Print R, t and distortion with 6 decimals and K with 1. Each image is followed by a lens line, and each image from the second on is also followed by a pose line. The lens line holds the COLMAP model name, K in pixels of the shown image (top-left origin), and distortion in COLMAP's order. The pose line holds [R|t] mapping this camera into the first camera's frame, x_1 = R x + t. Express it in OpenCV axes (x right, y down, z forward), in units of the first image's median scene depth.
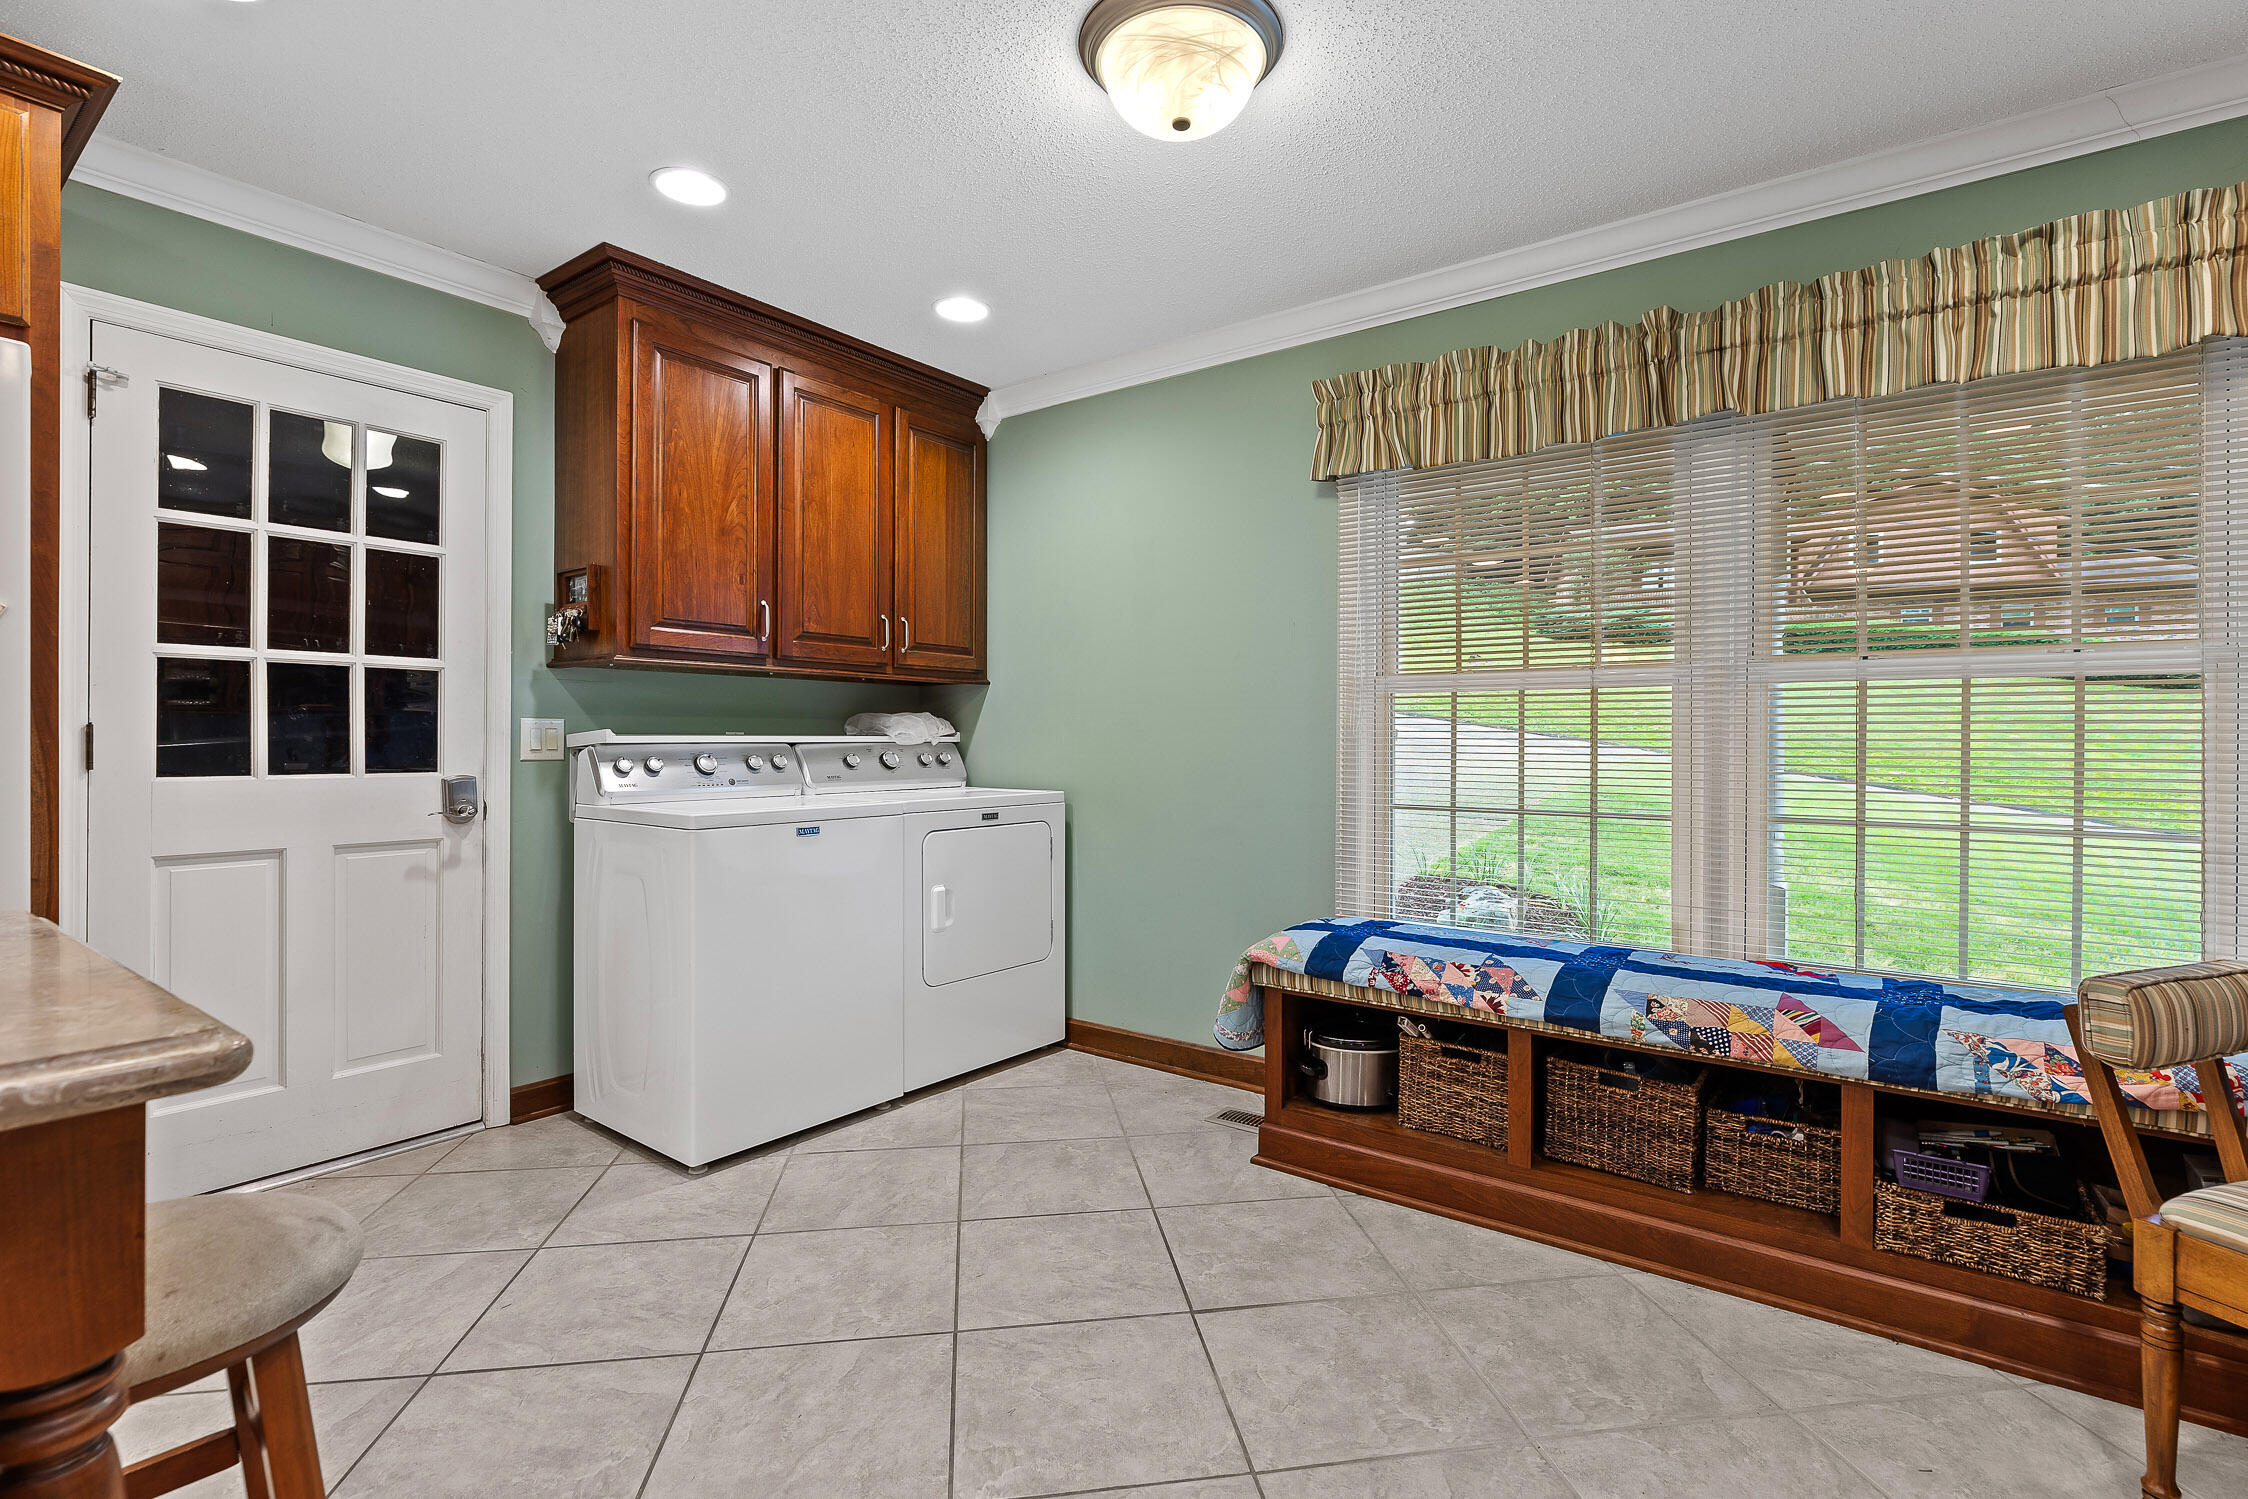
lens RADIAL K [[1059.6, 0, 1112.7], [0, 1059.6, 742.5], [0, 0, 1]] dist [-0.006847, -0.000750]
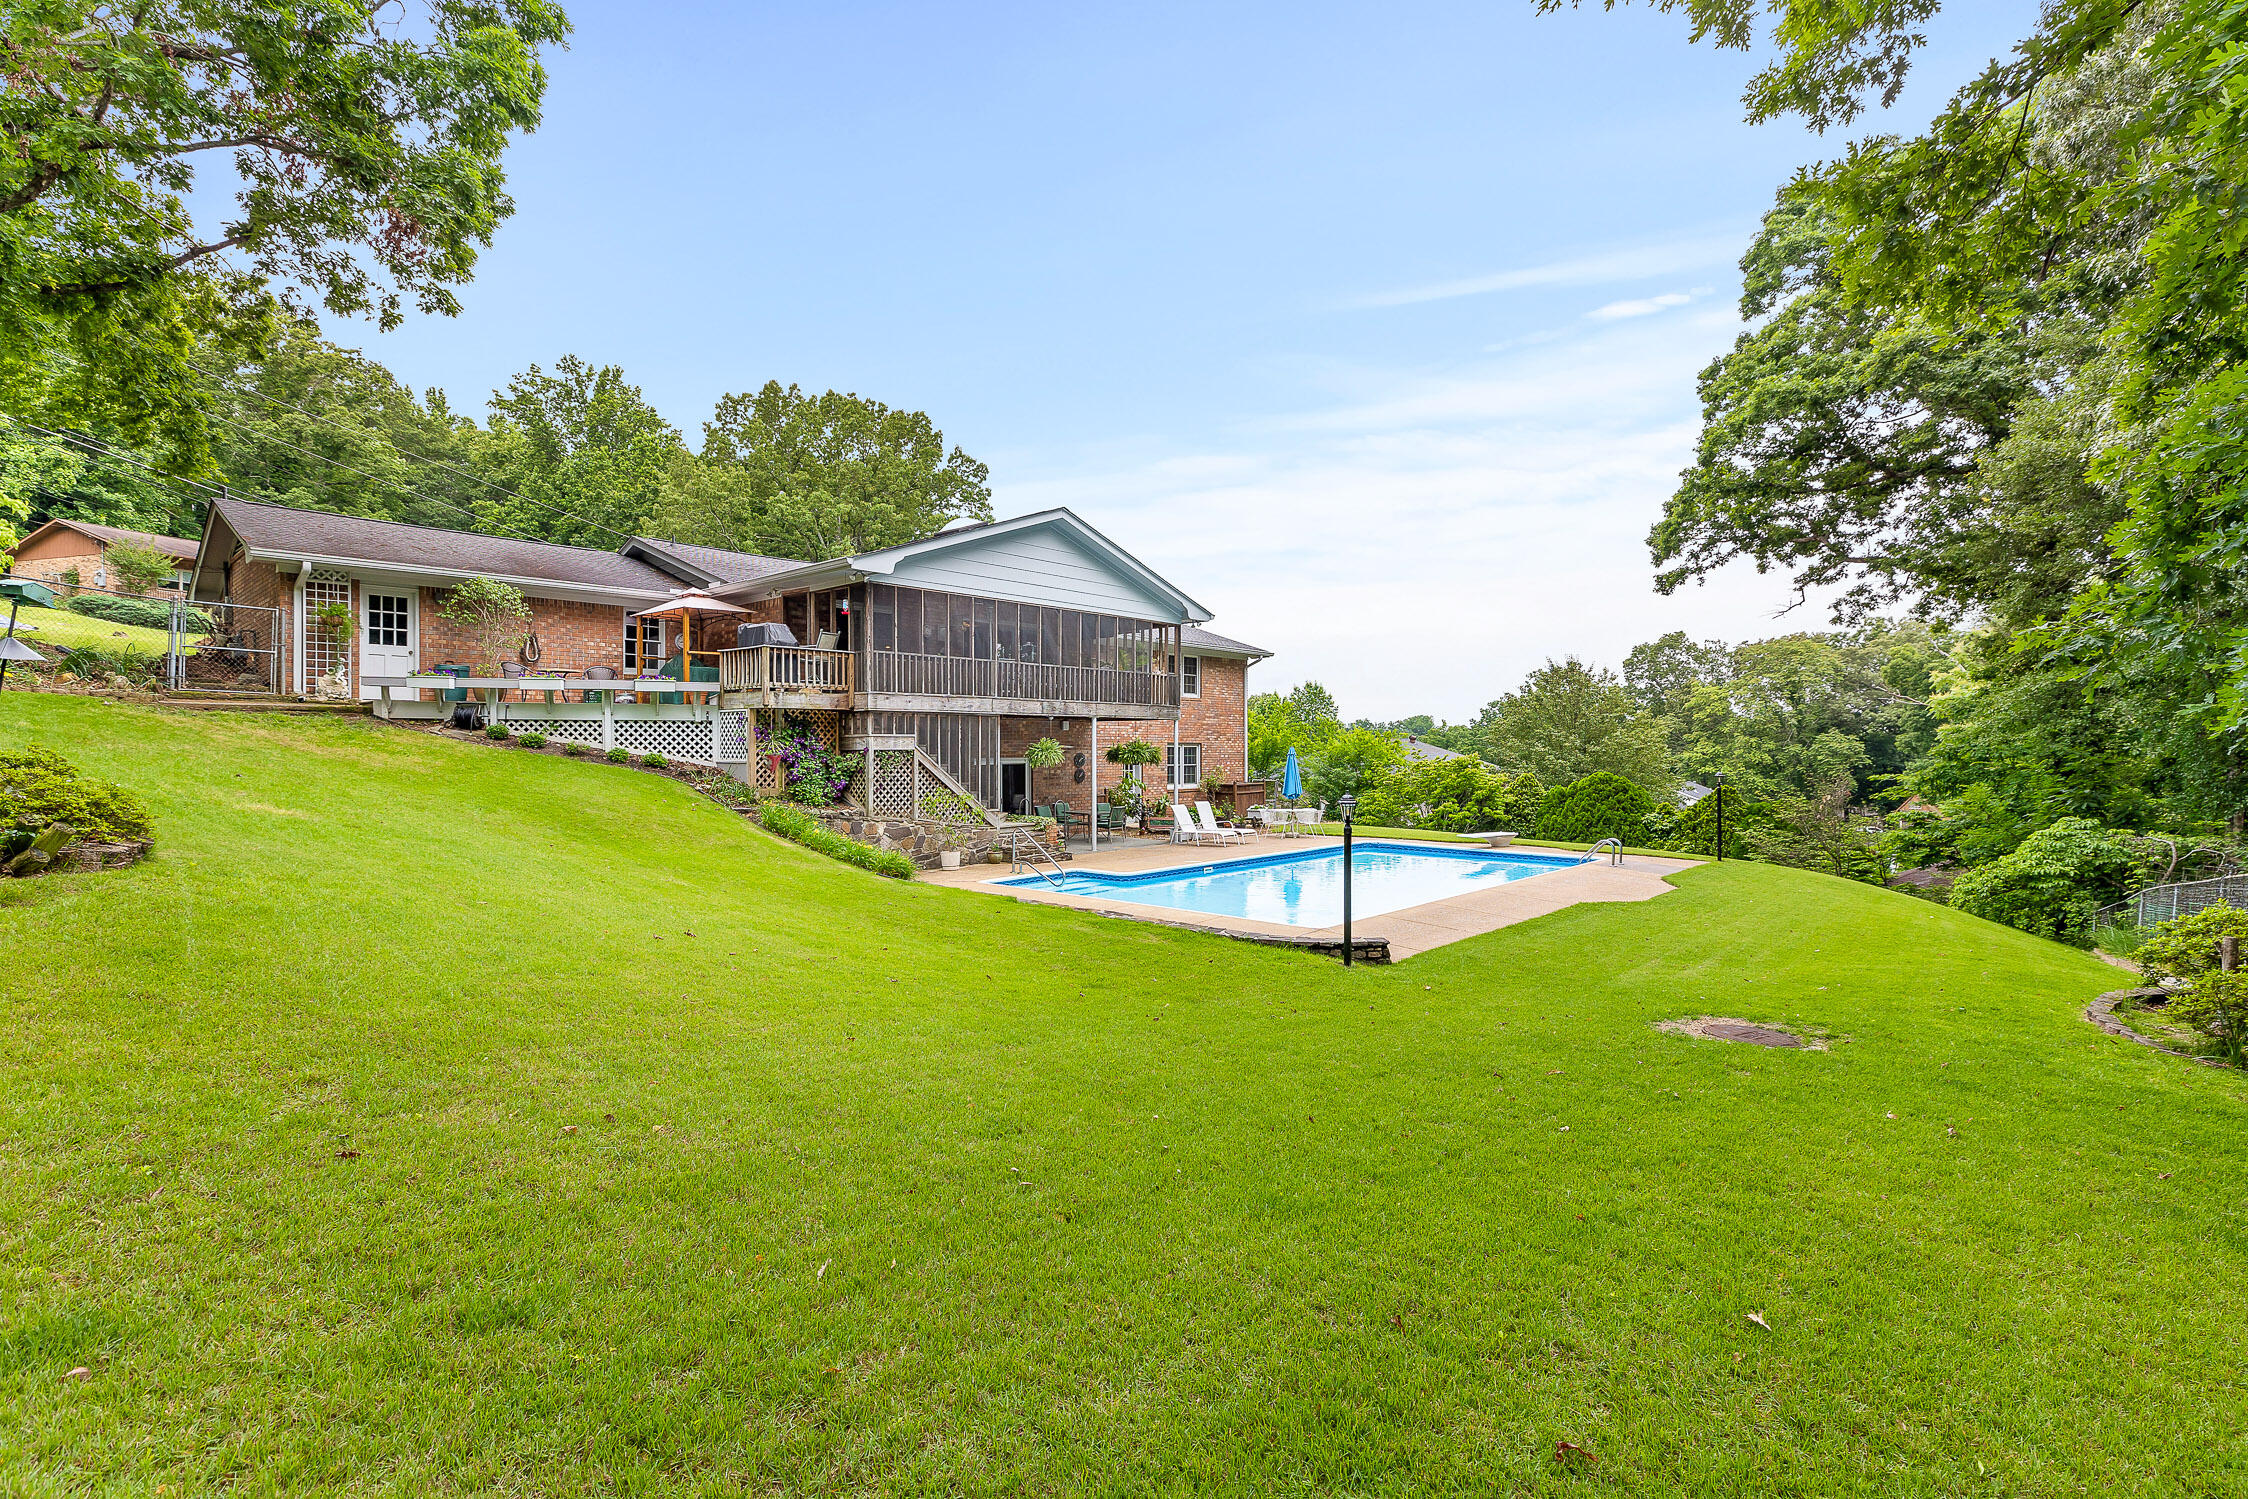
lens RADIAL K [[1018.4, 0, 1126.2], [0, 1018.4, 738.4], [0, 0, 1]] dist [0.001693, -0.000414]
pose [[0.993885, -0.001782, -0.110408, 5.063347], [0.000801, 0.999960, -0.008935, 0.739203], [0.110420, 0.008792, 0.993846, -5.408567]]
